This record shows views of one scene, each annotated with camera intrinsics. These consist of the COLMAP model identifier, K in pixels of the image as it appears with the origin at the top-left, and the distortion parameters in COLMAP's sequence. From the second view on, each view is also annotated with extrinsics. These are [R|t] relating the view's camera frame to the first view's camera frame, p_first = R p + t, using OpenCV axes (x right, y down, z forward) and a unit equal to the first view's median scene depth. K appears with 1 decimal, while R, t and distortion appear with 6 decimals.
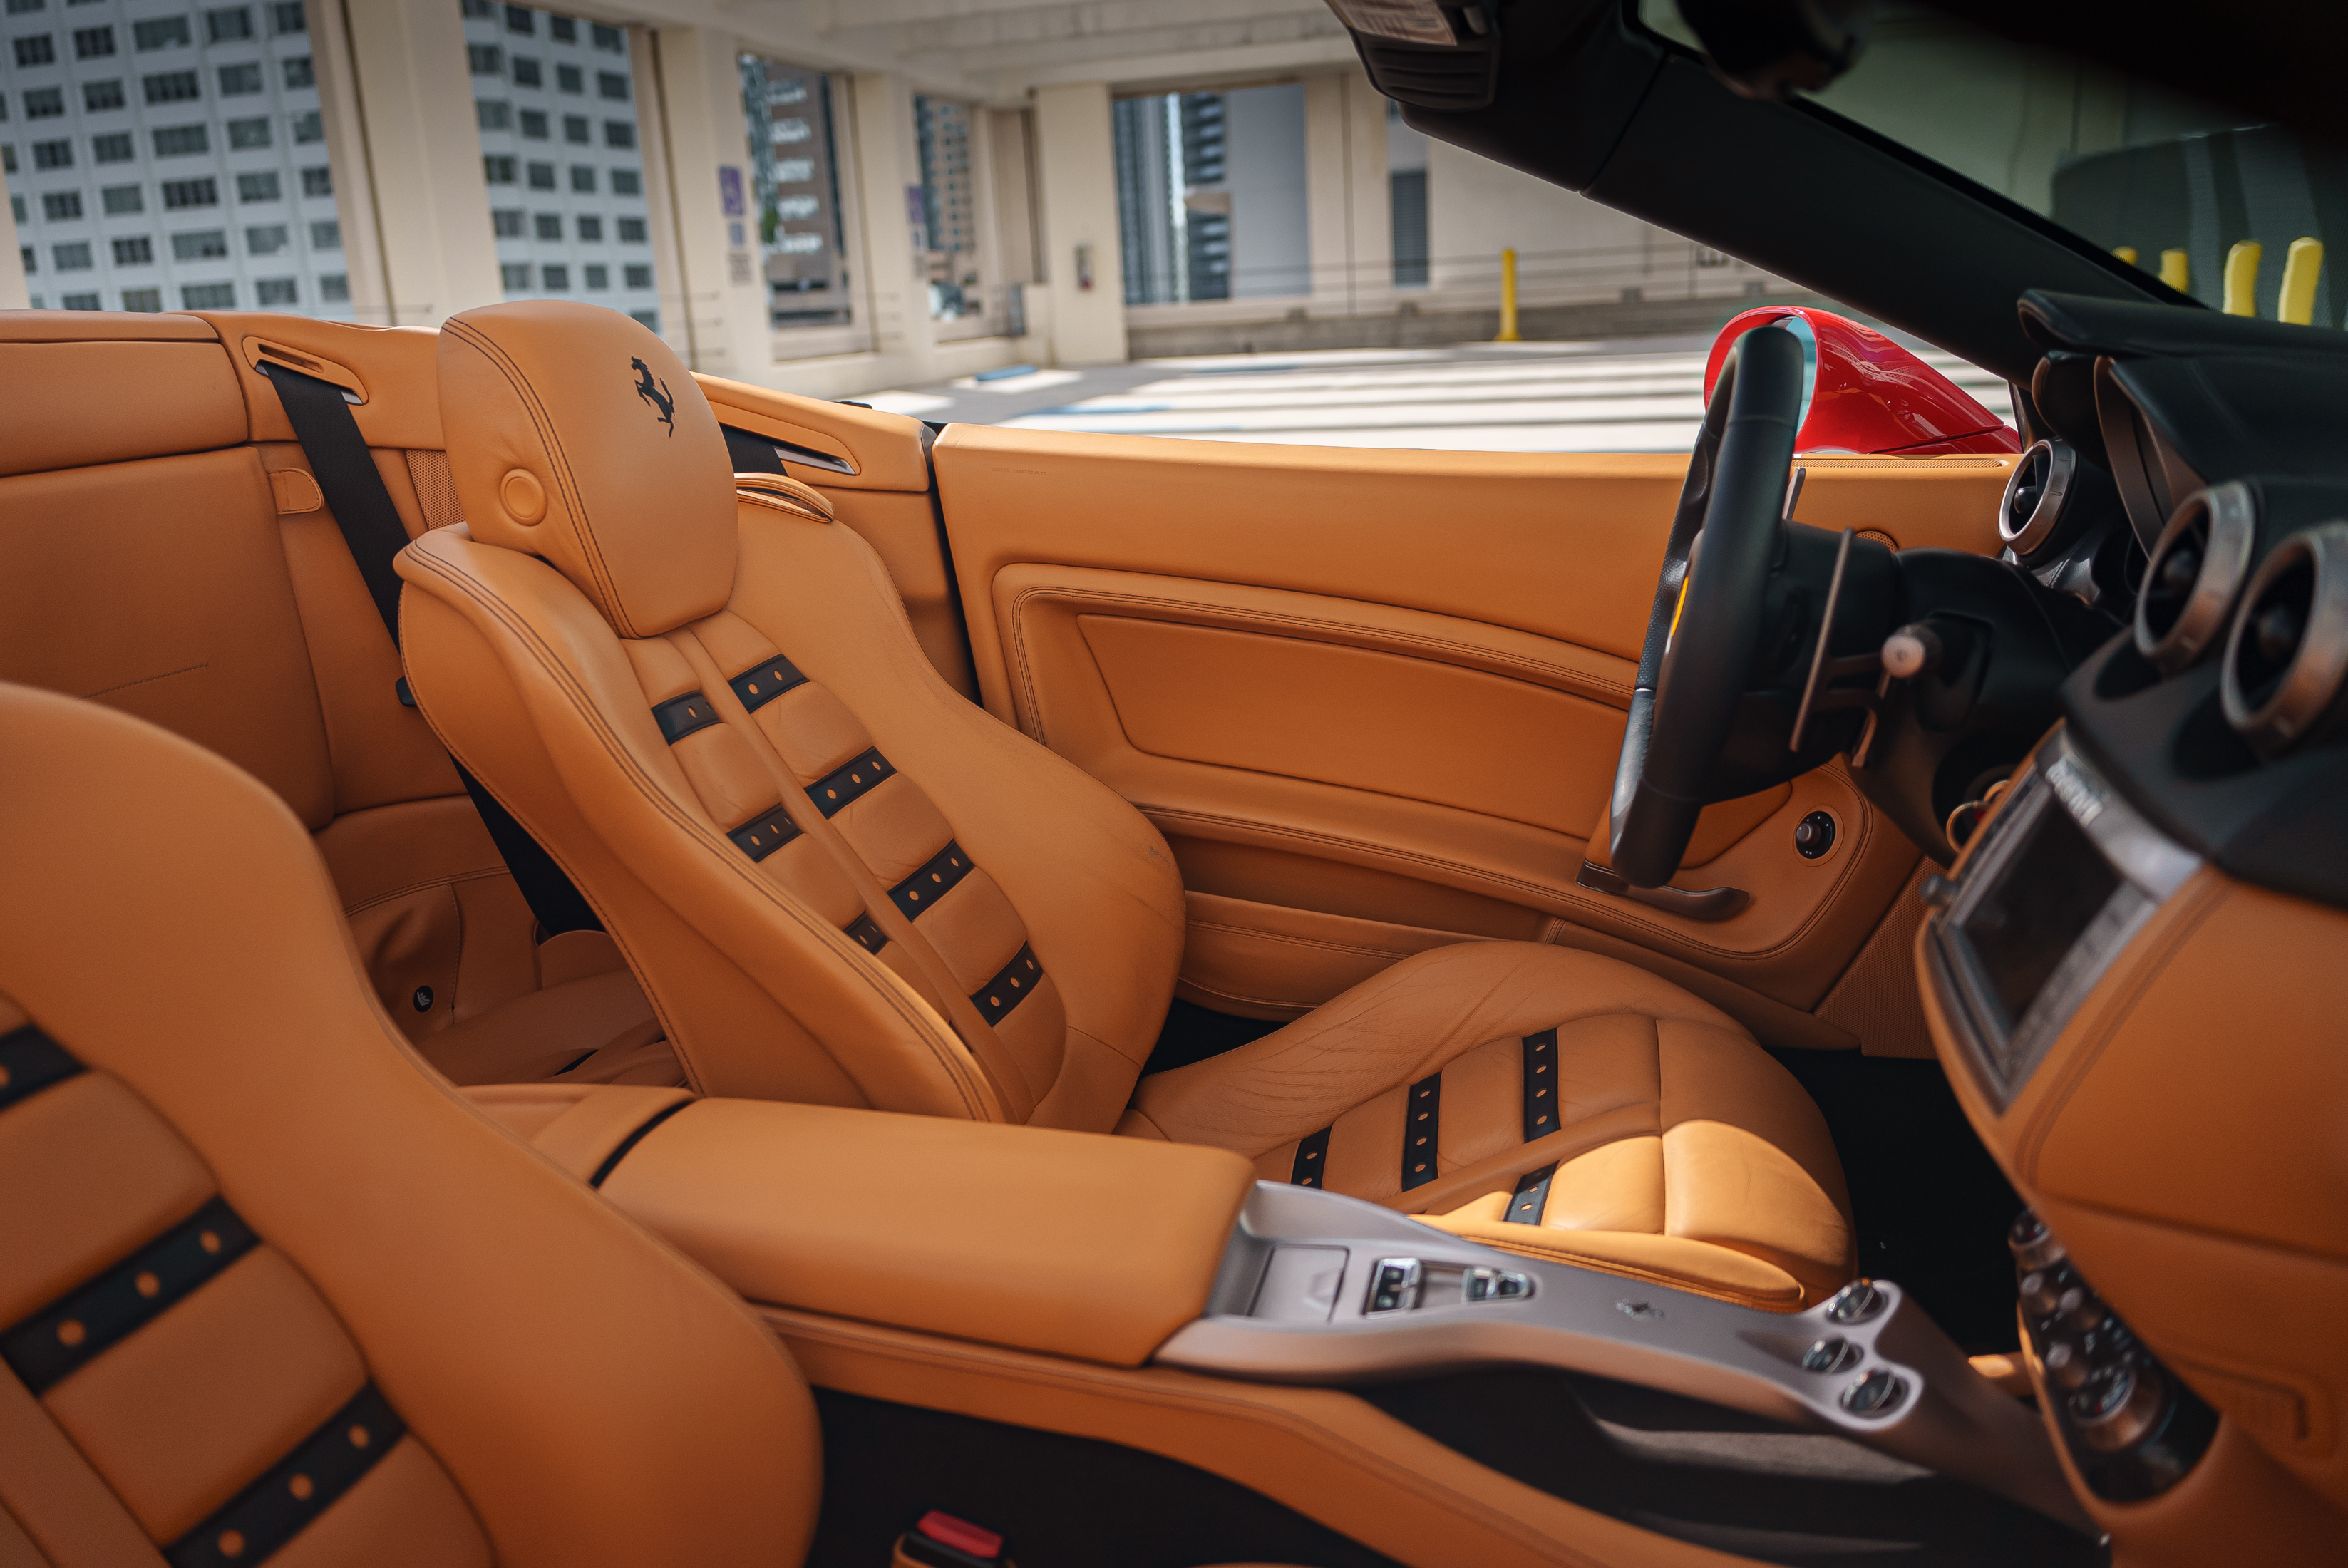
lens RADIAL K [[1851.3, 0, 1174.0], [0, 1851.3, 784.0], [0, 0, 1]] dist [0.036260, -0.082555]
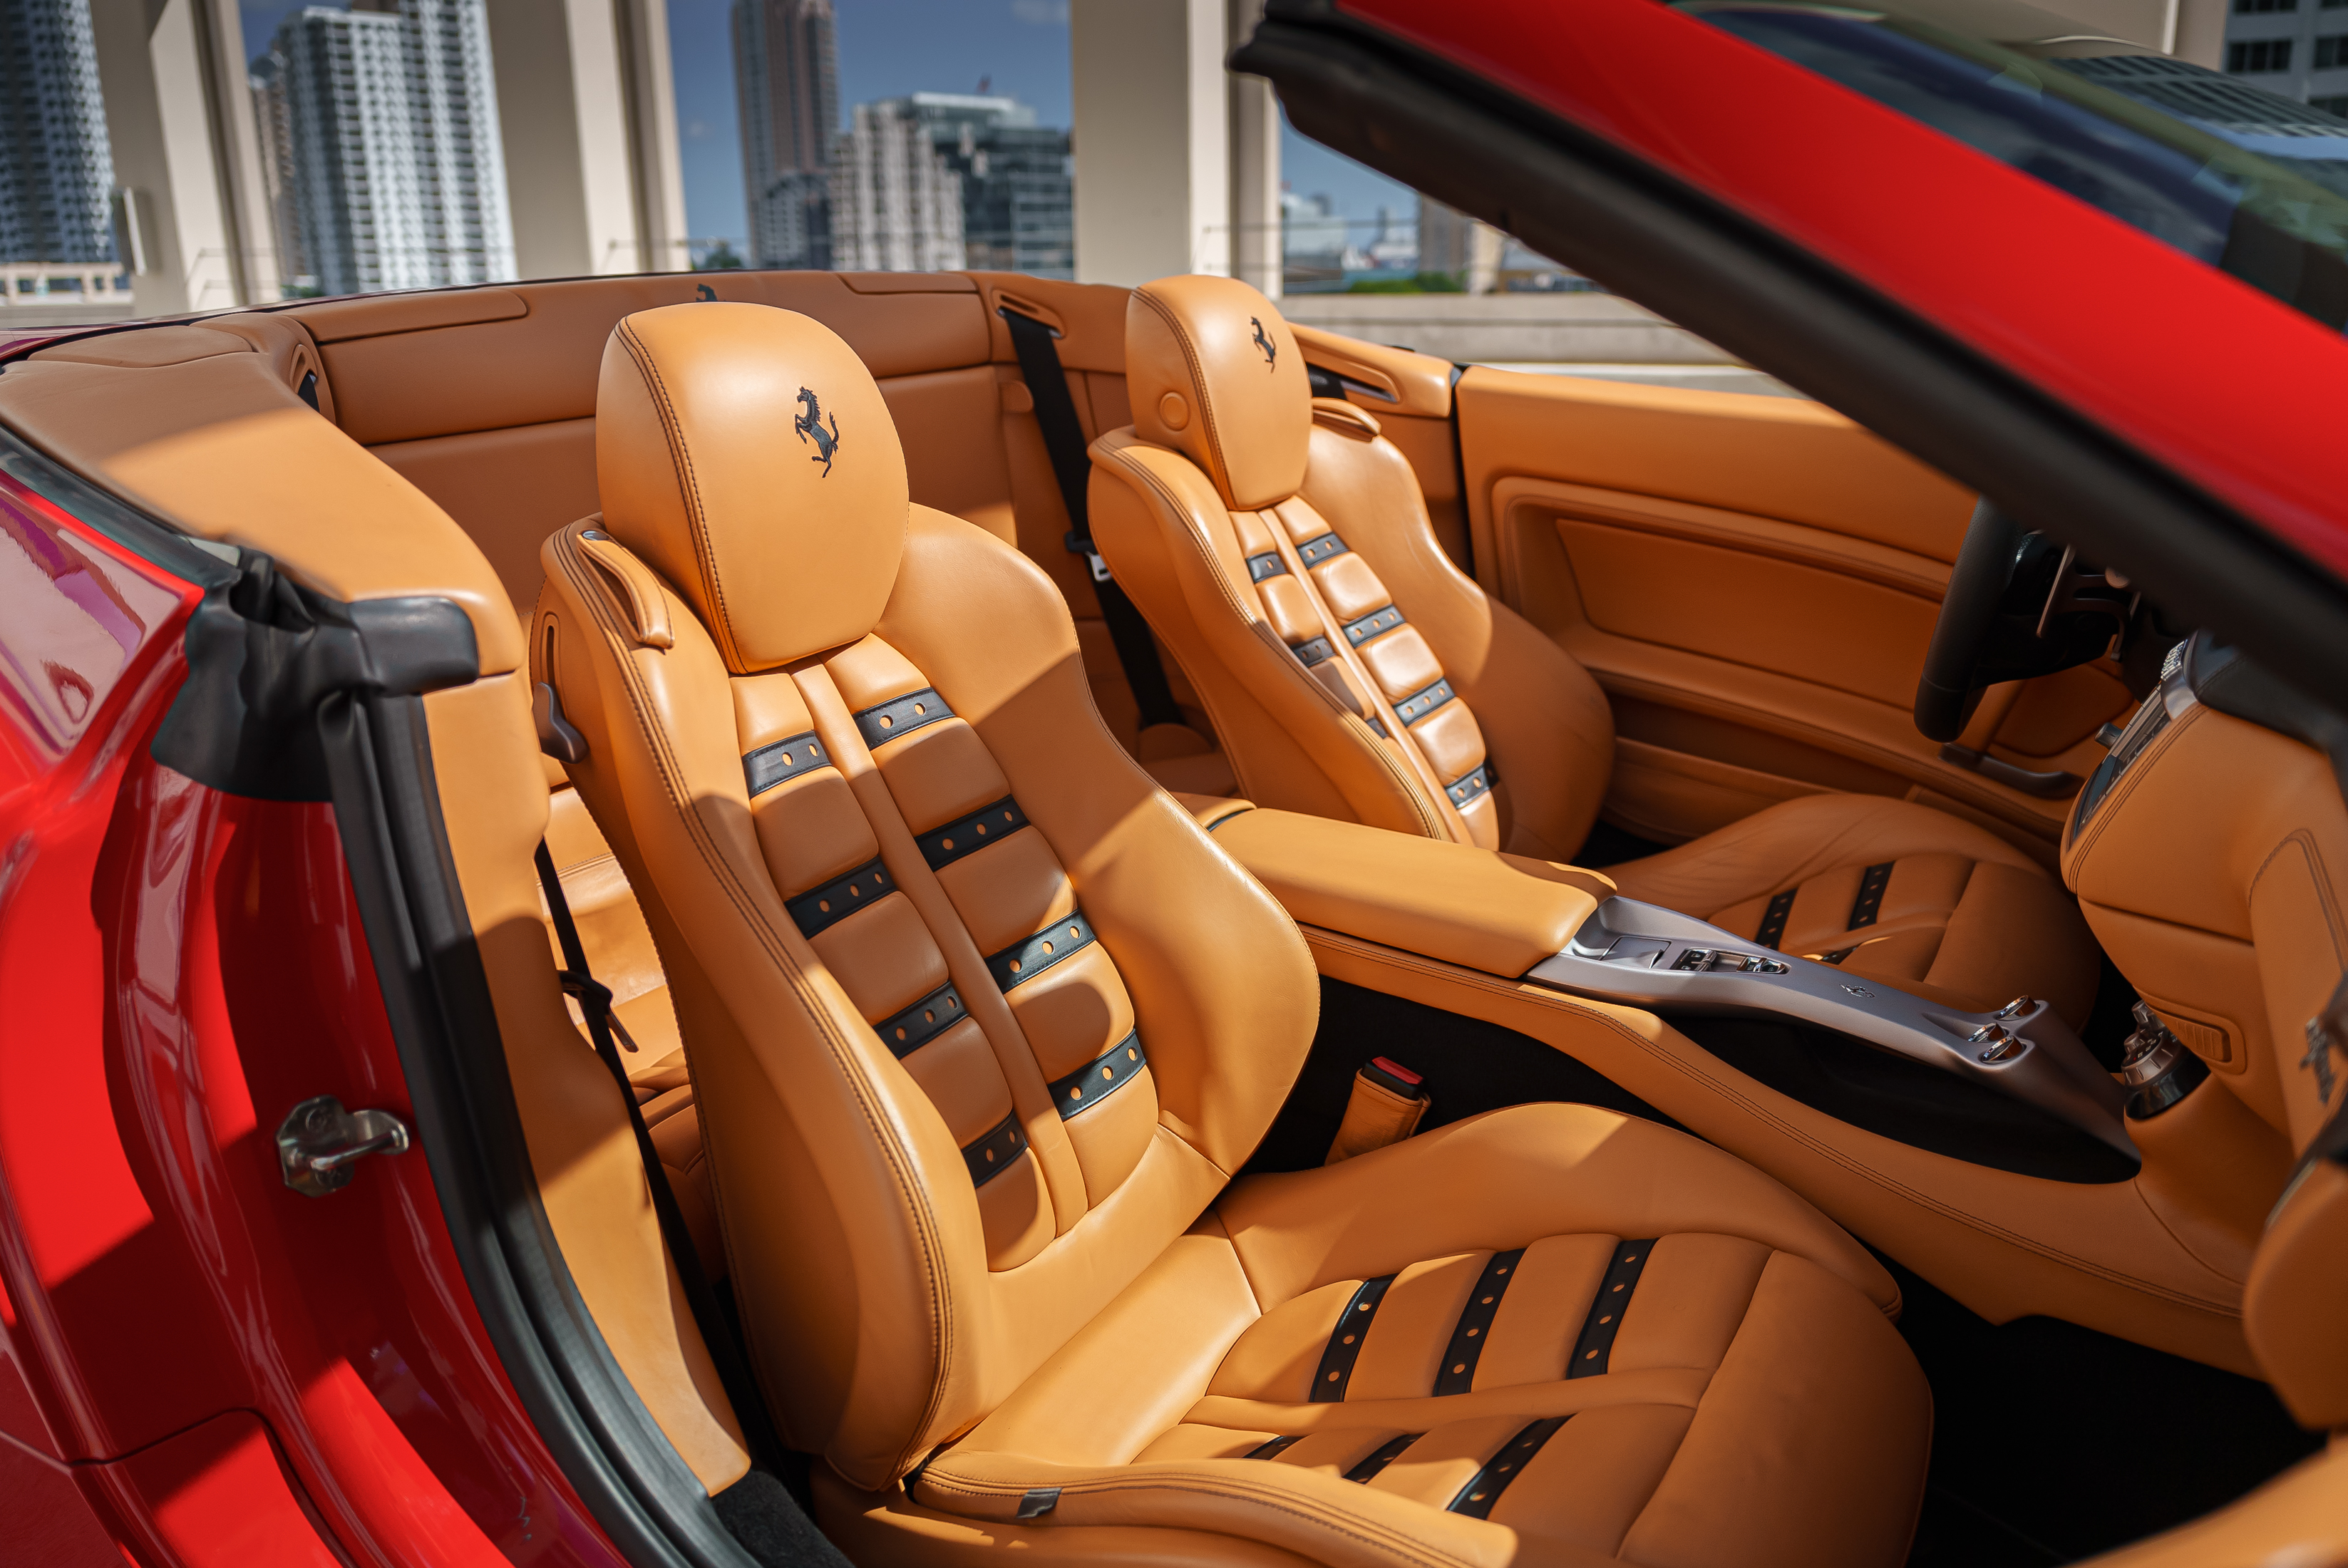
lens RADIAL K [[1851.3, 0, 1174.0], [0, 1851.3, 784.0], [0, 0, 1]] dist [0.036260, -0.082555]
pose [[0.958208, 0.101945, -0.267291, 0.105659], [-0.089636, 0.994291, 0.057890, 0.077695], [0.271667, -0.031512, 0.961875, -0.601863]]
